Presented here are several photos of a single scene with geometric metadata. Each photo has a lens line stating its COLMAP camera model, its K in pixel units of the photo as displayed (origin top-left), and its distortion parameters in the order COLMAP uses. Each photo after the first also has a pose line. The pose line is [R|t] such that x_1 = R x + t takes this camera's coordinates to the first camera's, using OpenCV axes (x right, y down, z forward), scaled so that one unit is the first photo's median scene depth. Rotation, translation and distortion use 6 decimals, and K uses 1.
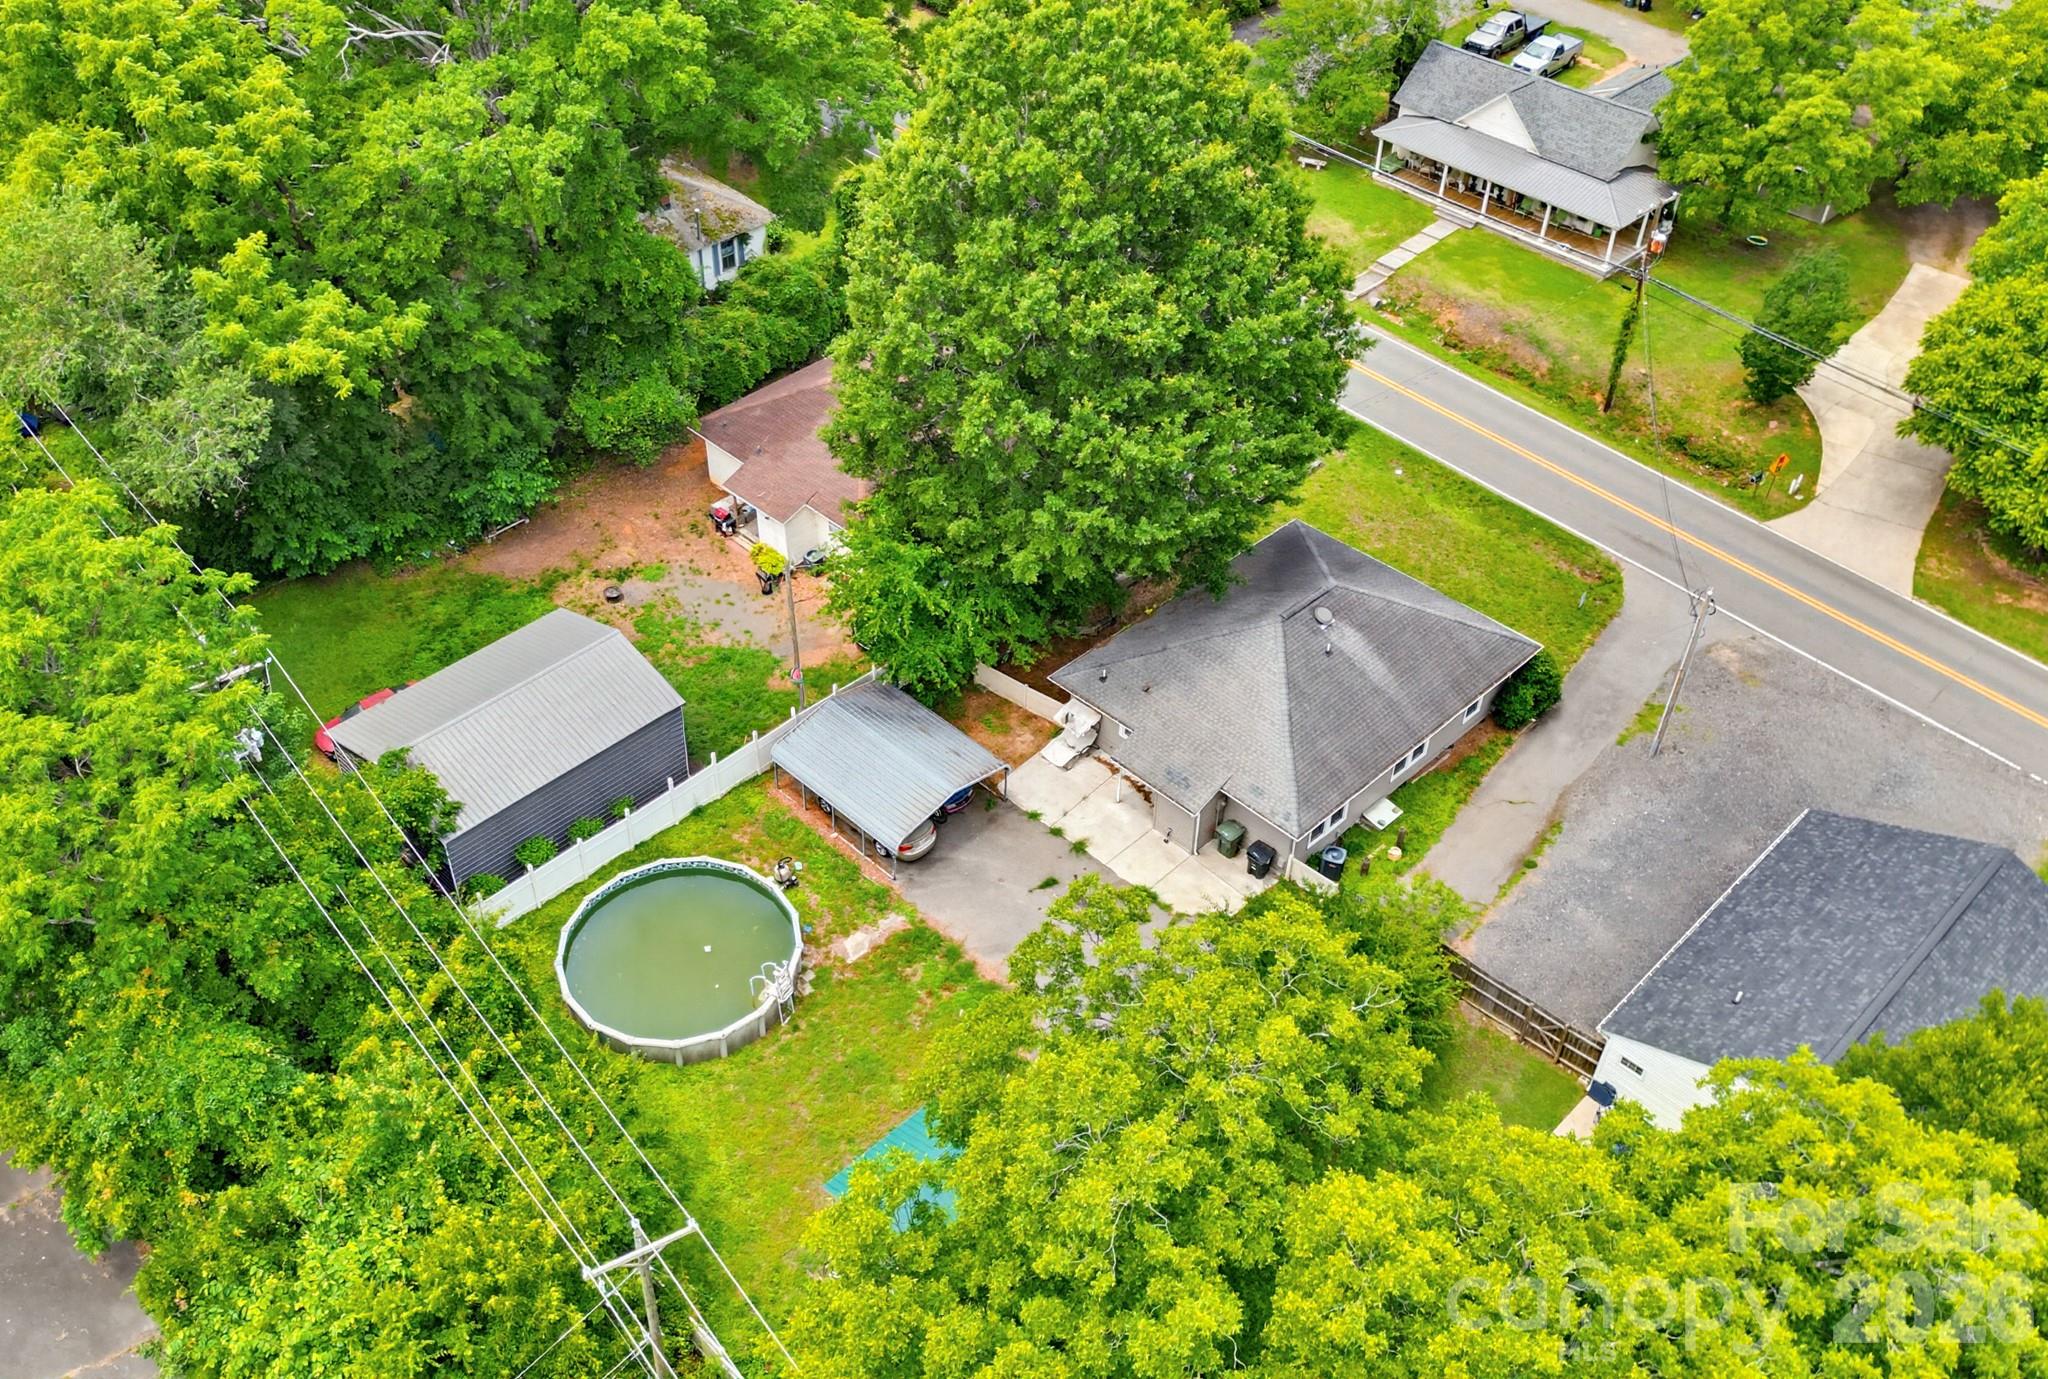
lens RADIAL K [[1549.5, 0, 1024.0], [0, 1549.5, 689.5], [0, 0, 1]] dist [-0.000824, -0.002015]
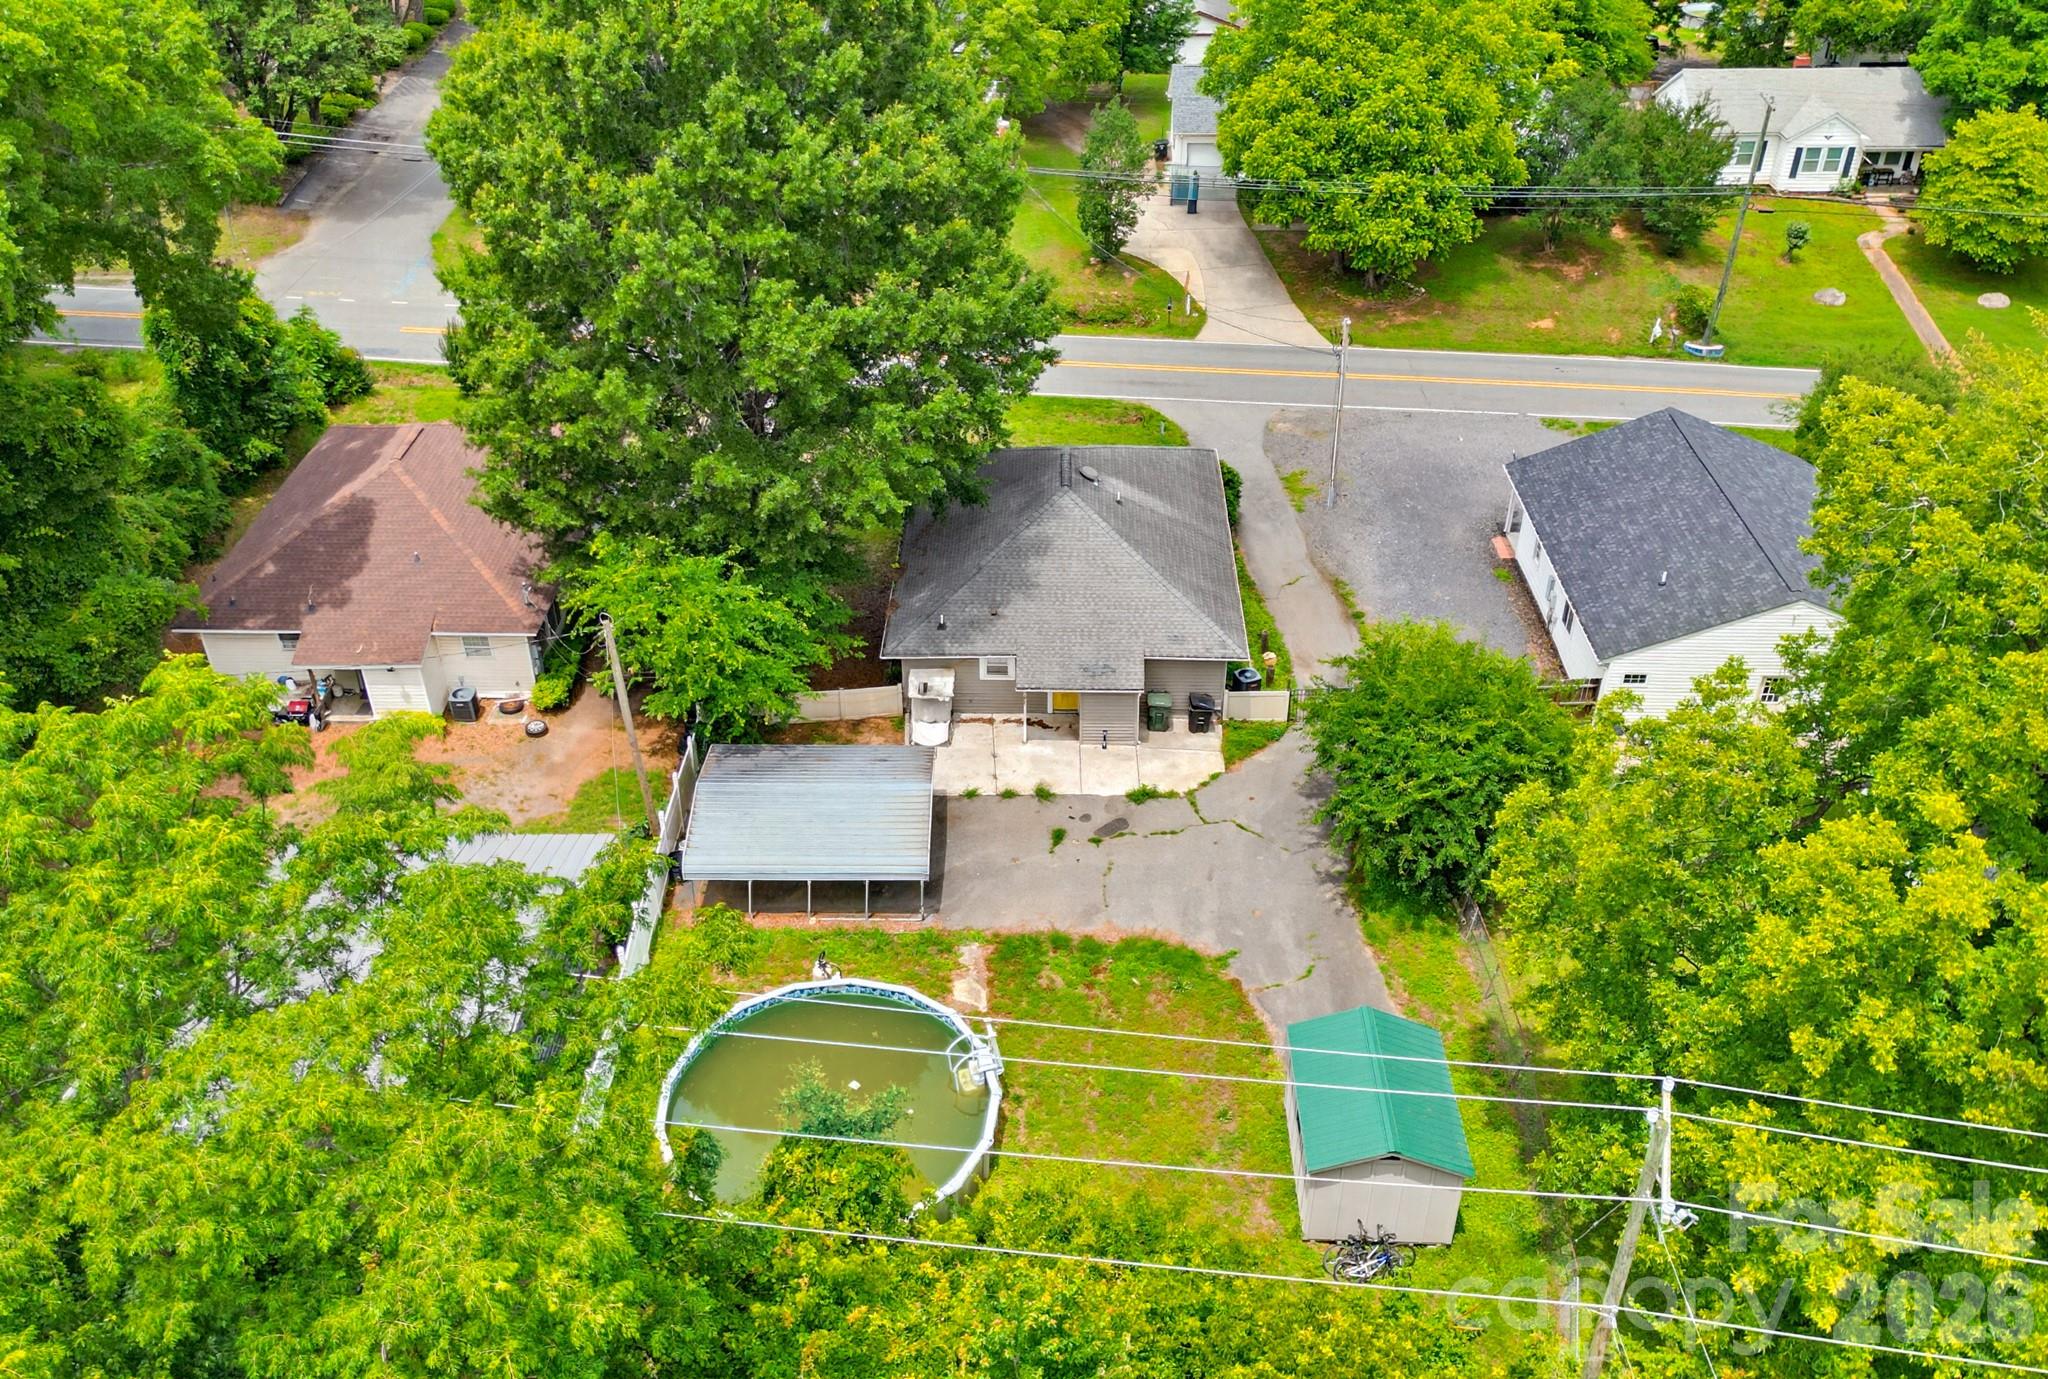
lens RADIAL K [[1549.5, 0, 1024.0], [0, 1549.5, 689.5], [0, 0, 1]] dist [-0.000824, -0.002015]
pose [[0.725596, -0.414090, 0.549581, -0.411434], [0.469246, 0.881922, 0.044965, 0.007157], [-0.503307, 0.225263, 0.834229, 0.273120]]
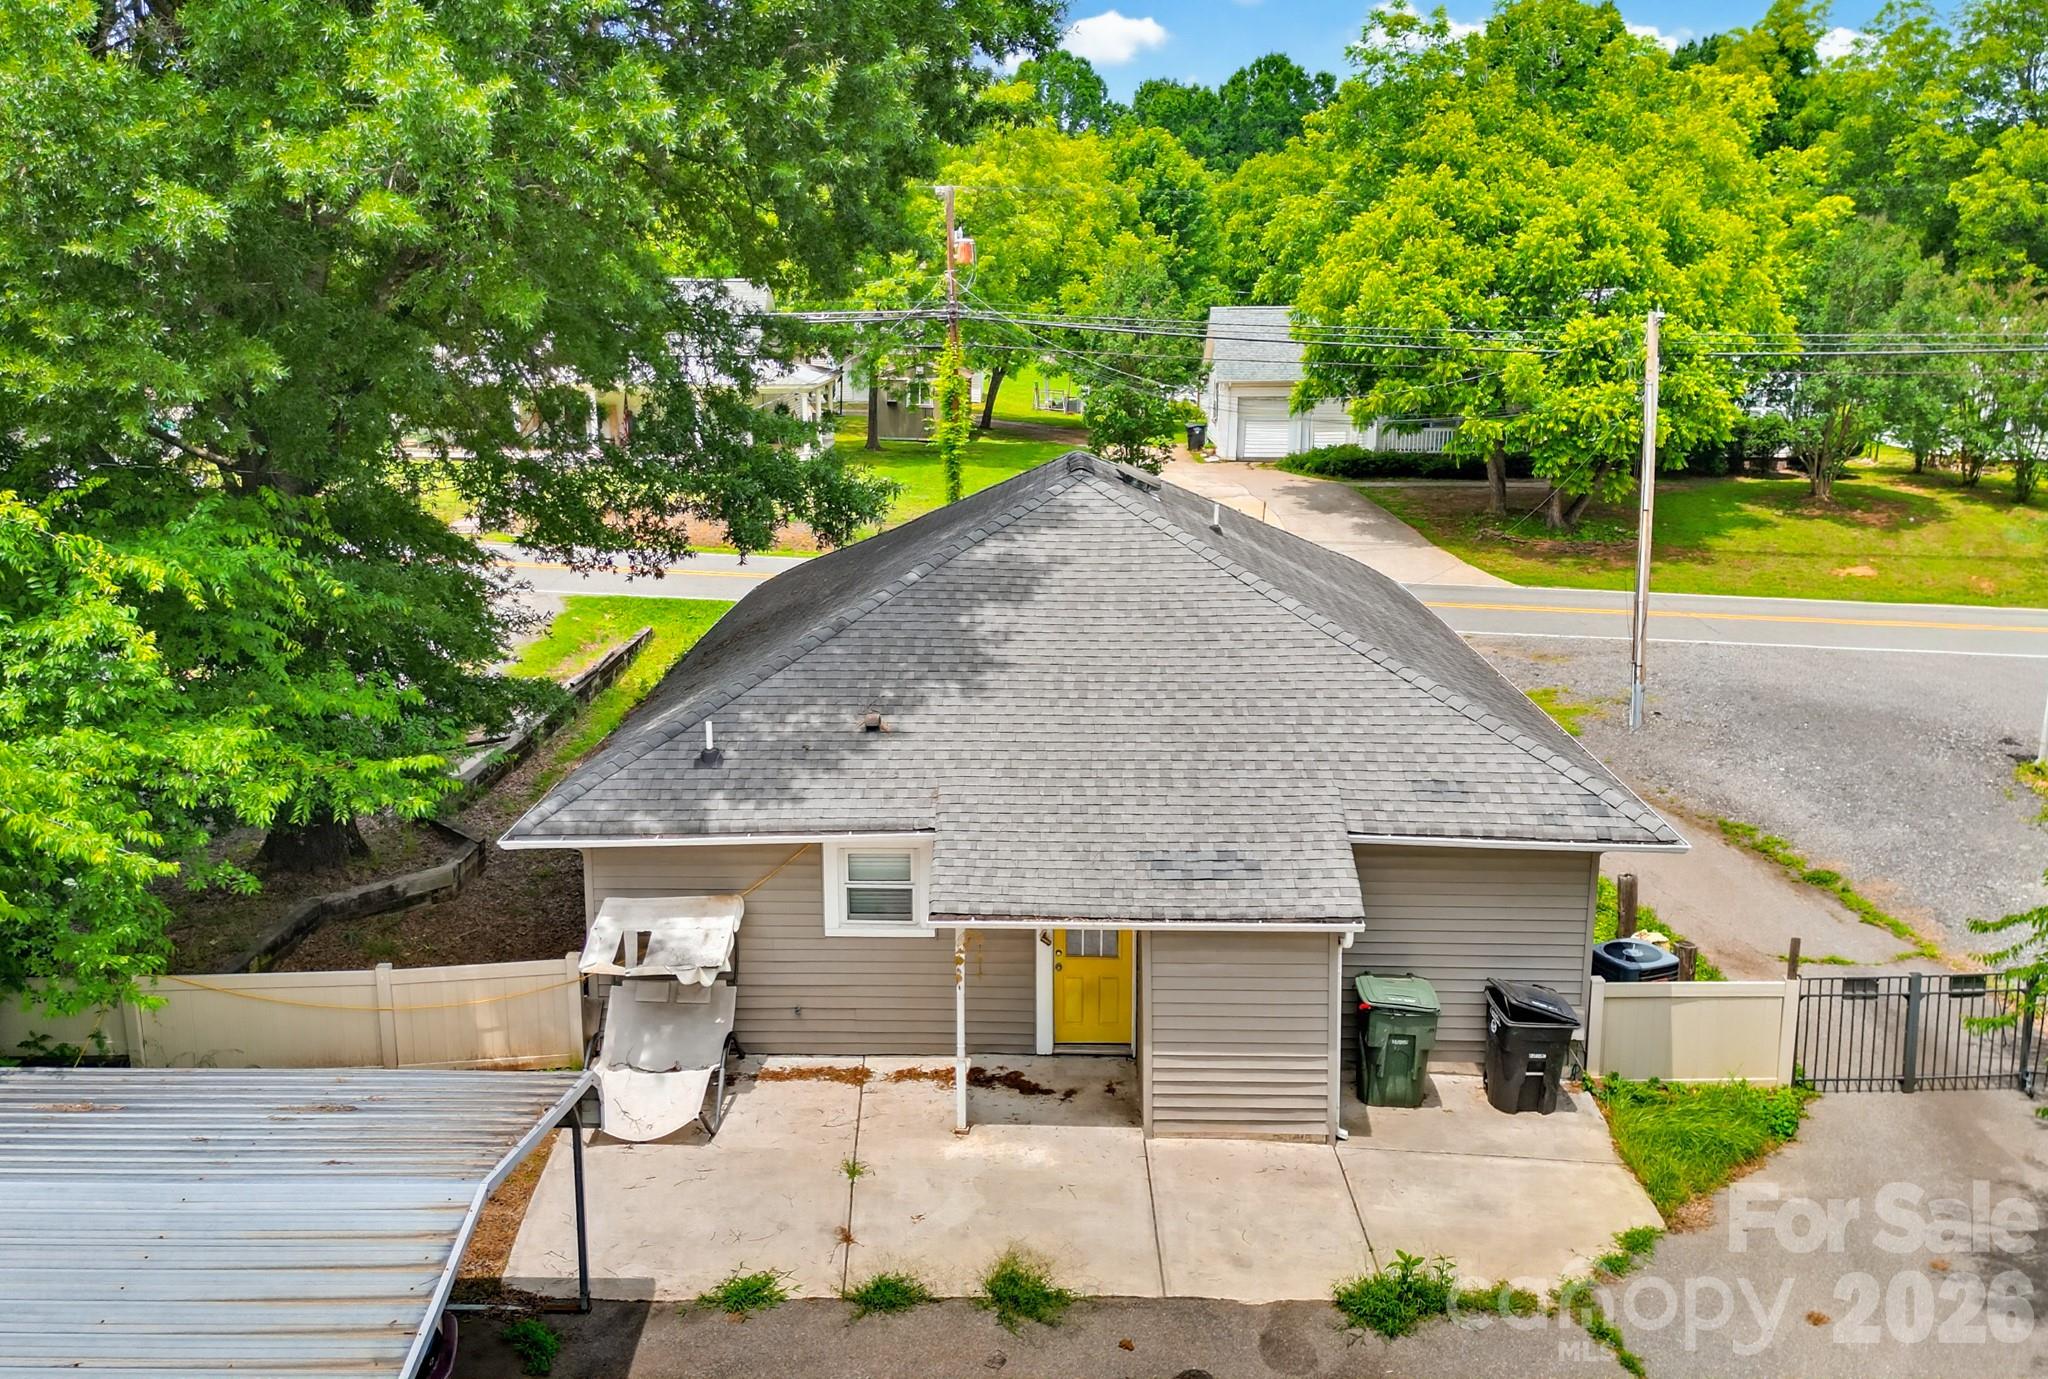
lens RADIAL K [[1659.4, 0, 1024.0], [0, 1659.4, 689.5], [0, 0, 1]] dist [0.046212, -0.002568]
pose [[0.722266, -0.187269, 0.665779, -0.106421], [0.469538, 0.839574, -0.273221, 0.092799], [-0.507805, 0.509947, 0.694326, 0.773747]]
